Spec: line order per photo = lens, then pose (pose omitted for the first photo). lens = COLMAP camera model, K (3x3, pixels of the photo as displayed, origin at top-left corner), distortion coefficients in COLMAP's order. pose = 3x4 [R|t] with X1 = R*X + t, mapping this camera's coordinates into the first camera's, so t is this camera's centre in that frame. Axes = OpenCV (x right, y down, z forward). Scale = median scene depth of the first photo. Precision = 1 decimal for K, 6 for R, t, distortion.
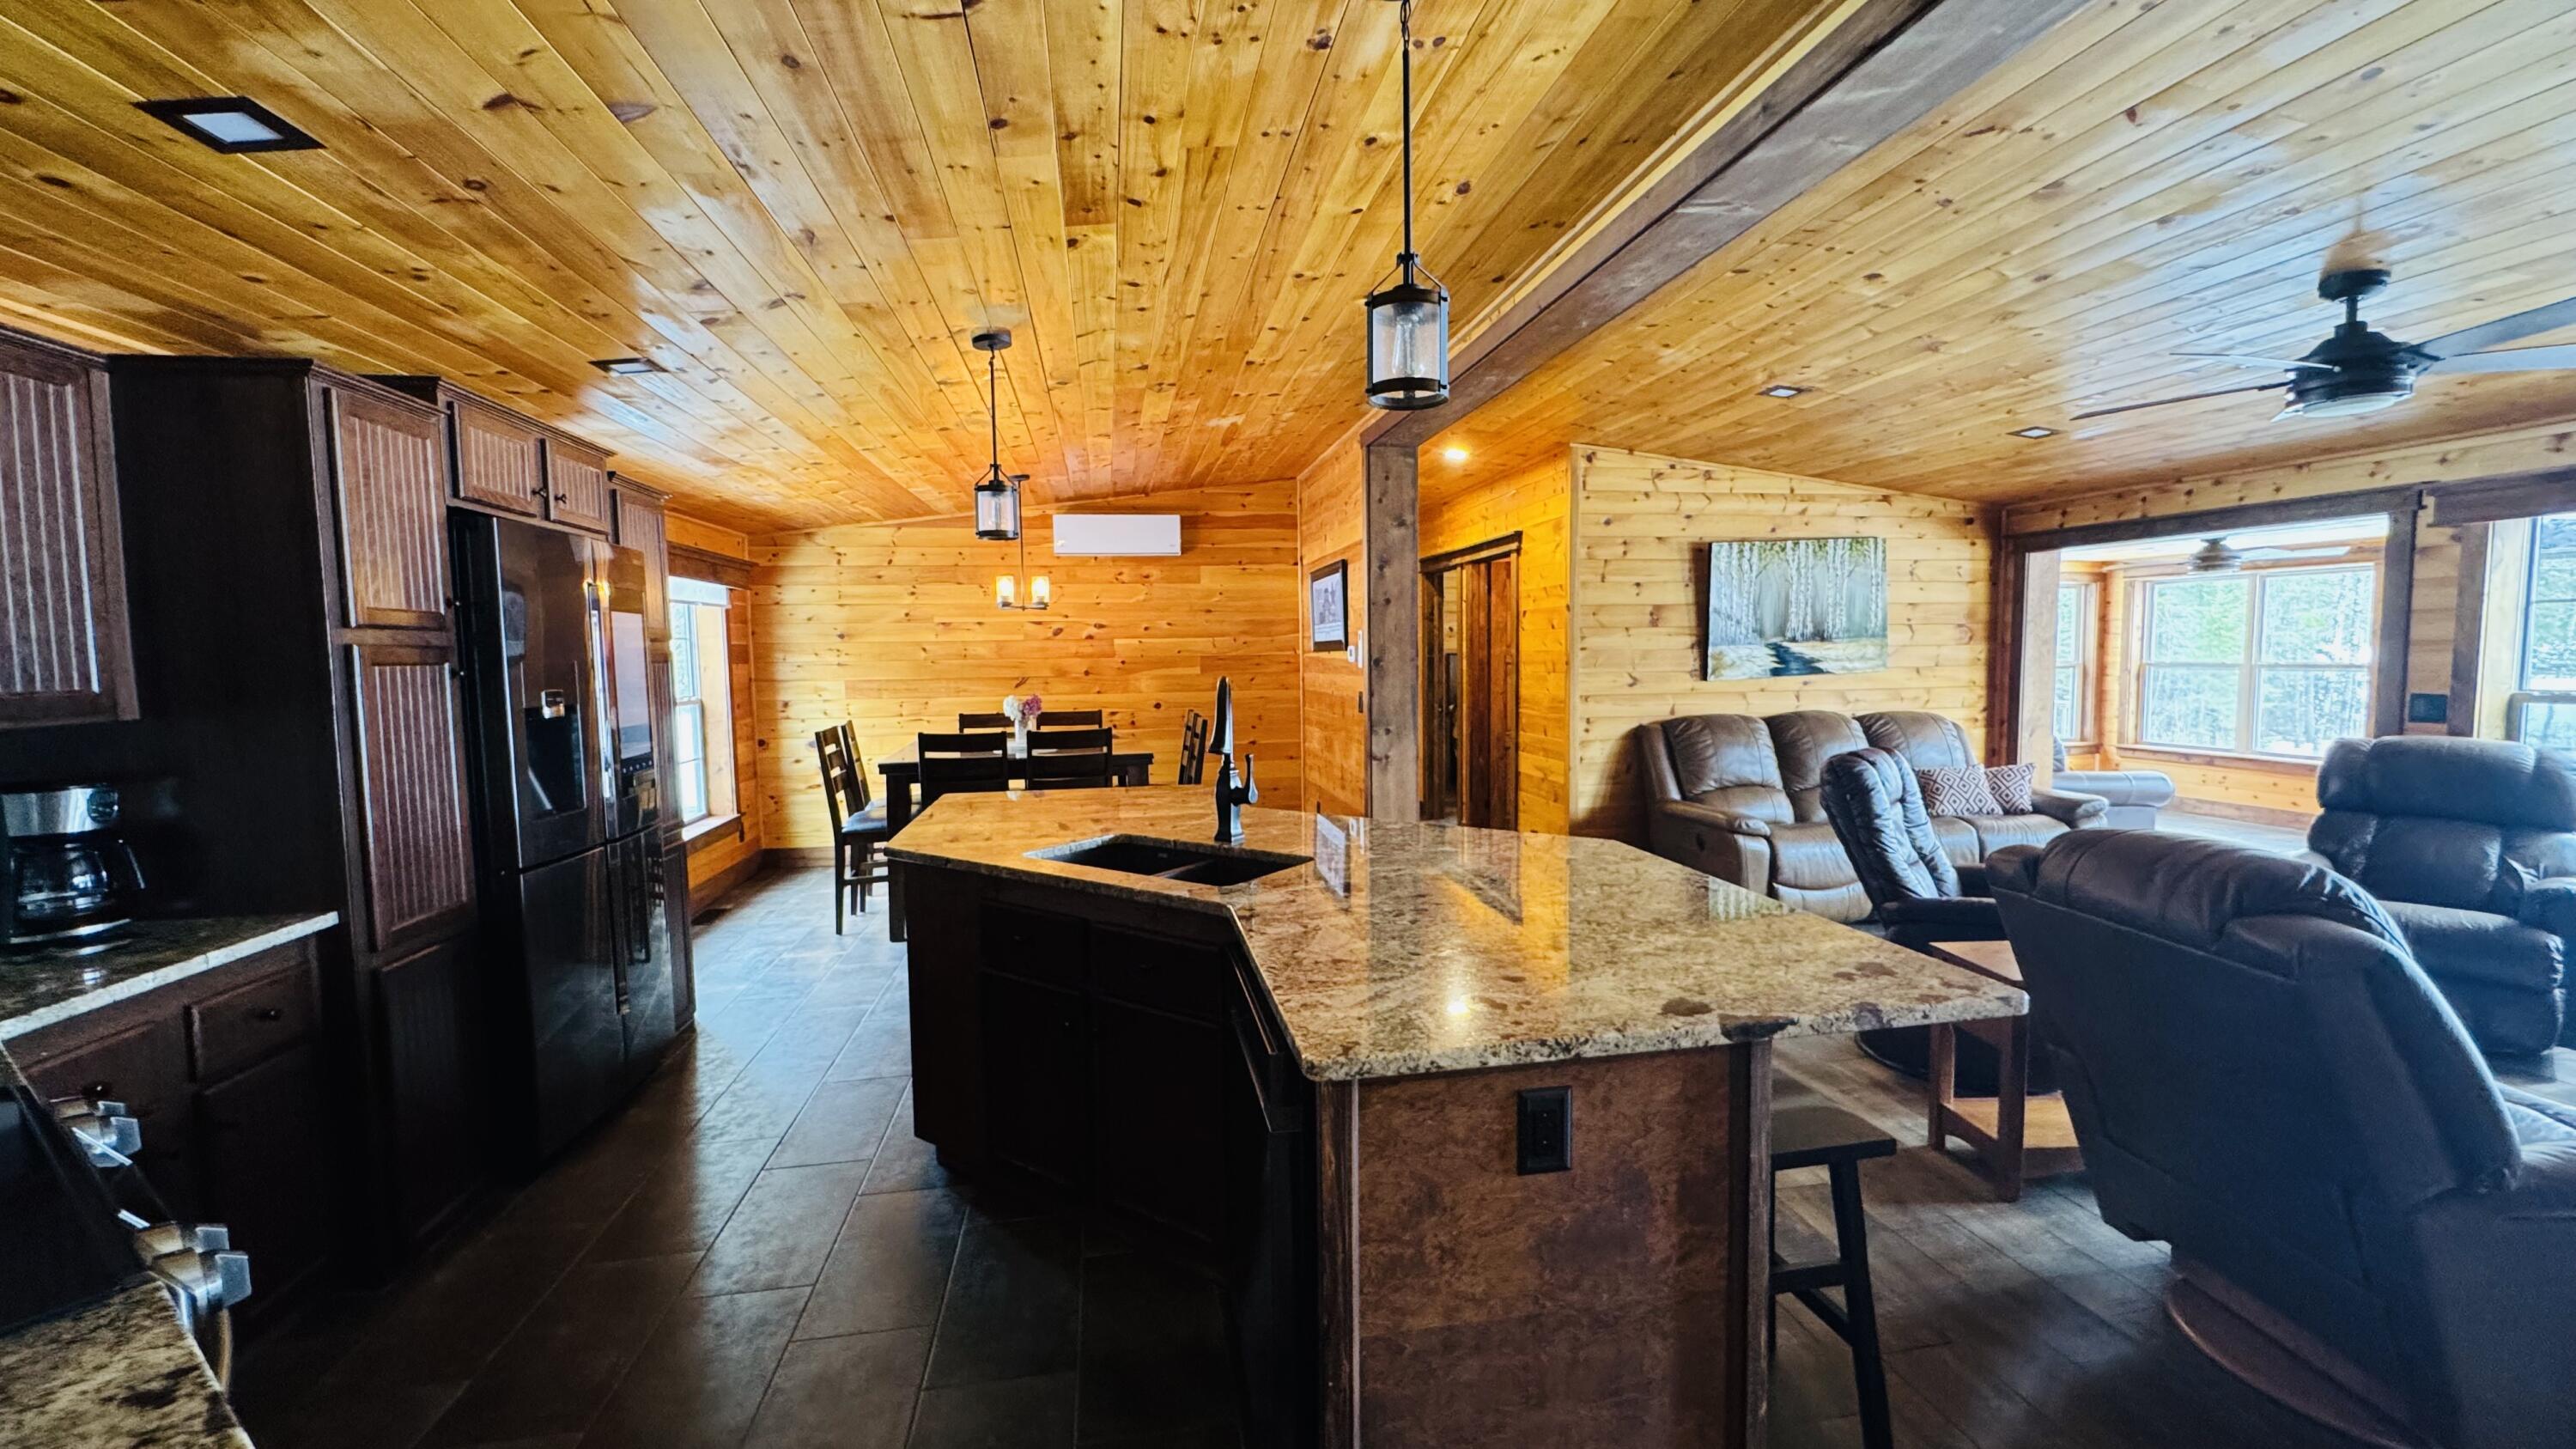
lens RADIAL K [[1030.0, 0, 1287.7], [0, 1030.0, 721.5], [0, 0, 1]] dist [-0.003491, -0.000164]
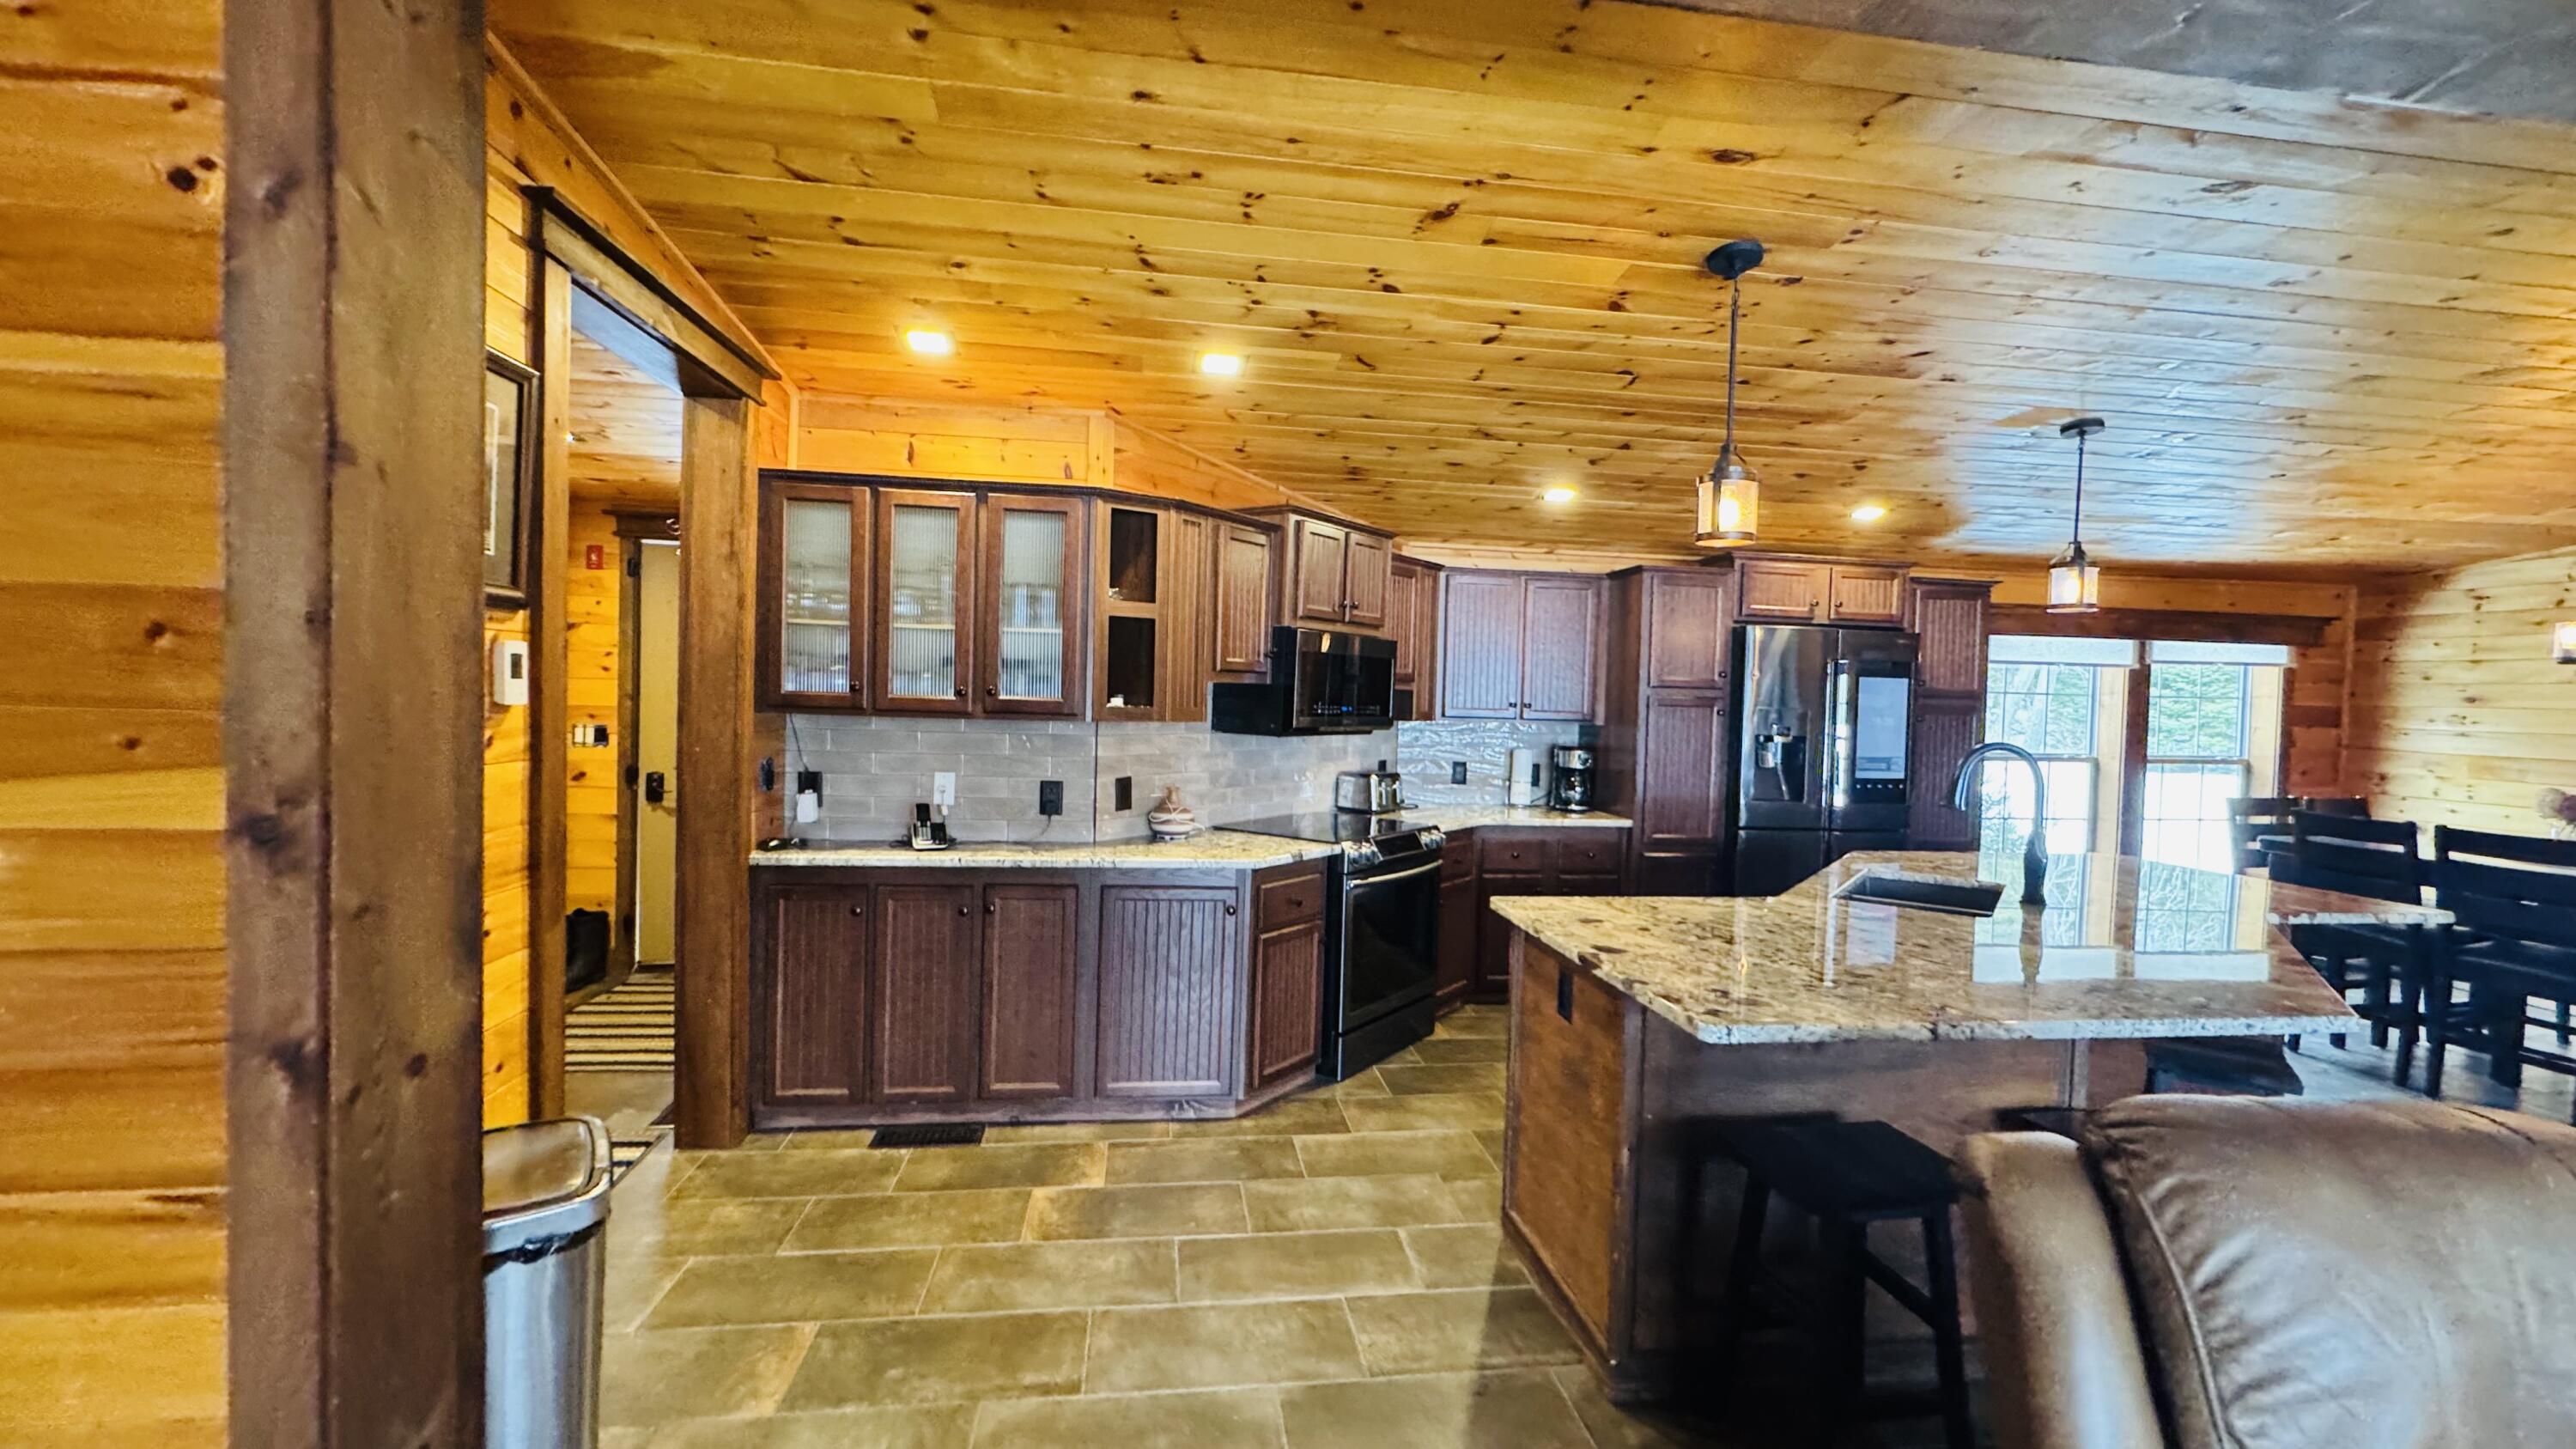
lens RADIAL K [[1030.0, 0, 1288.2], [0, 1030.0, 724.0], [0, 0, 1]] dist [-0.003491, -0.000164]
pose [[-0.040824, 0.047711, -0.998027, 0.479982], [-0.094417, 0.994205, 0.051390, -0.022061], [0.994695, 0.096329, -0.036082, 0.138223]]
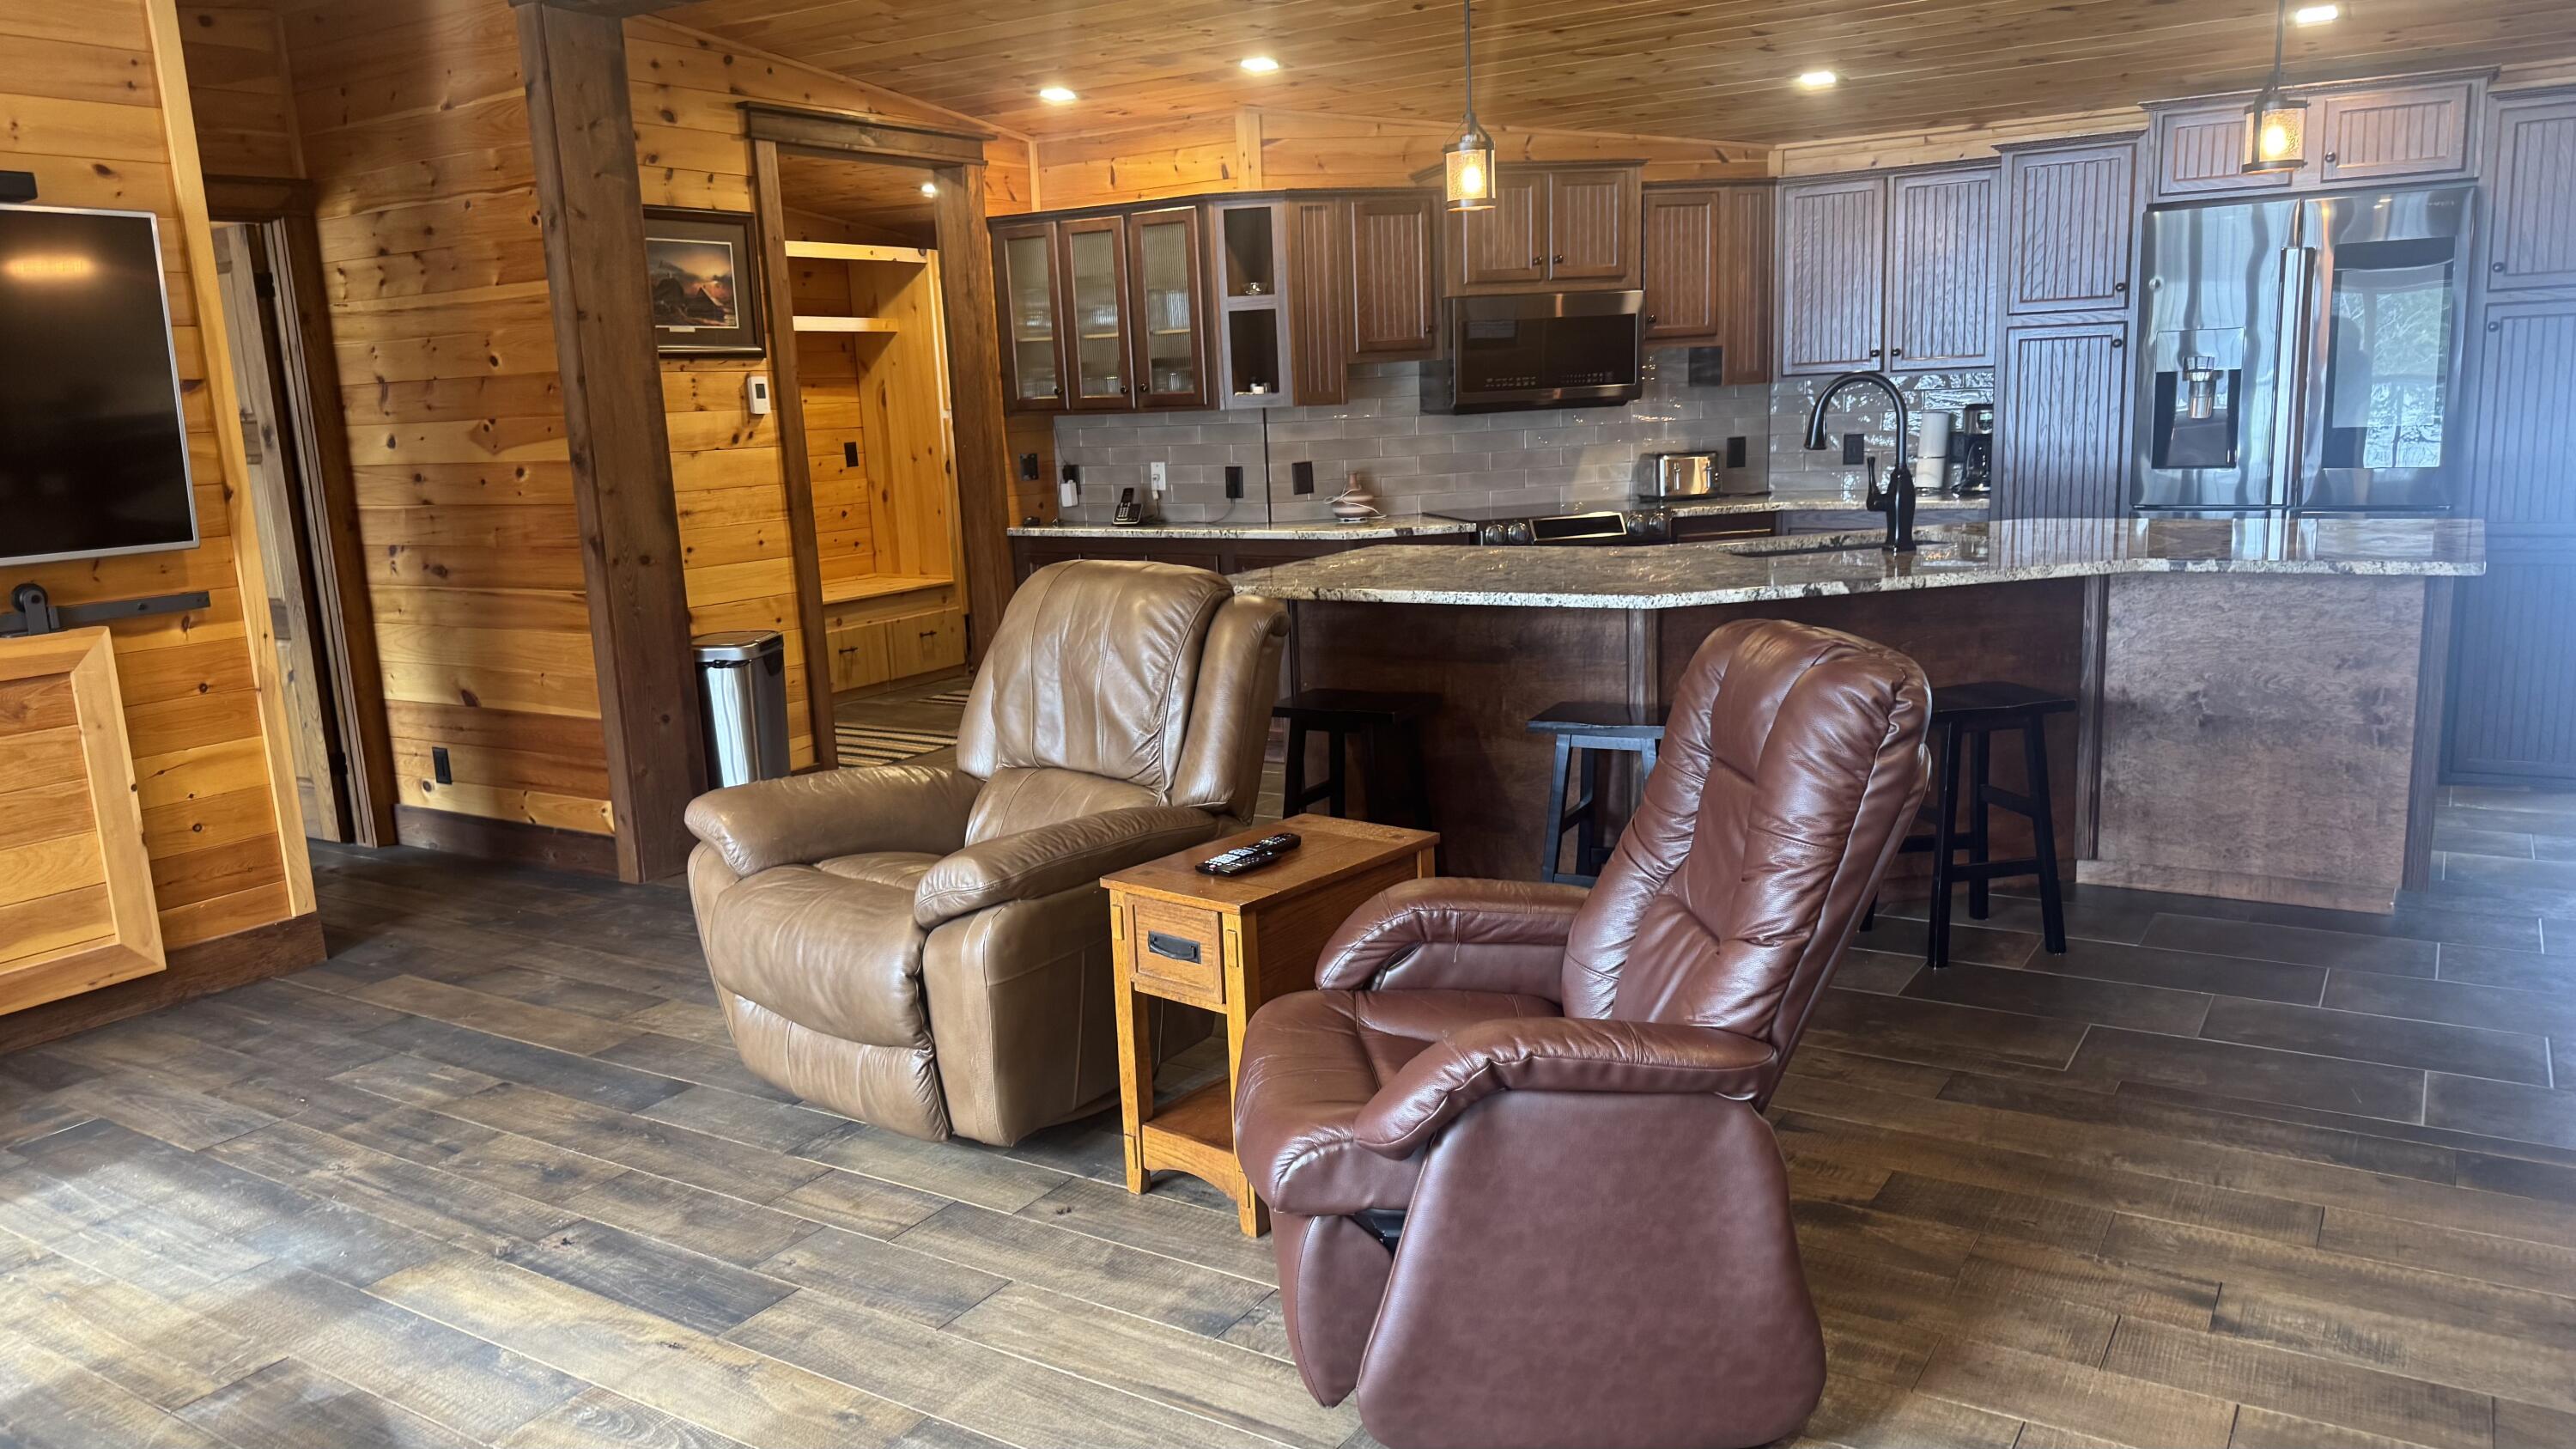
lens RADIAL K [[1809.0, 0, 1271.8], [0, 1809.0, 743.7], [0, 0, 1]] dist [0.077105, -0.087224]
pose [[-0.676381, 0.186700, -0.712497, 0.745169], [0.006162, 0.968741, 0.247996, -0.062595], [0.736526, 0.163350, -0.656389, 0.824921]]
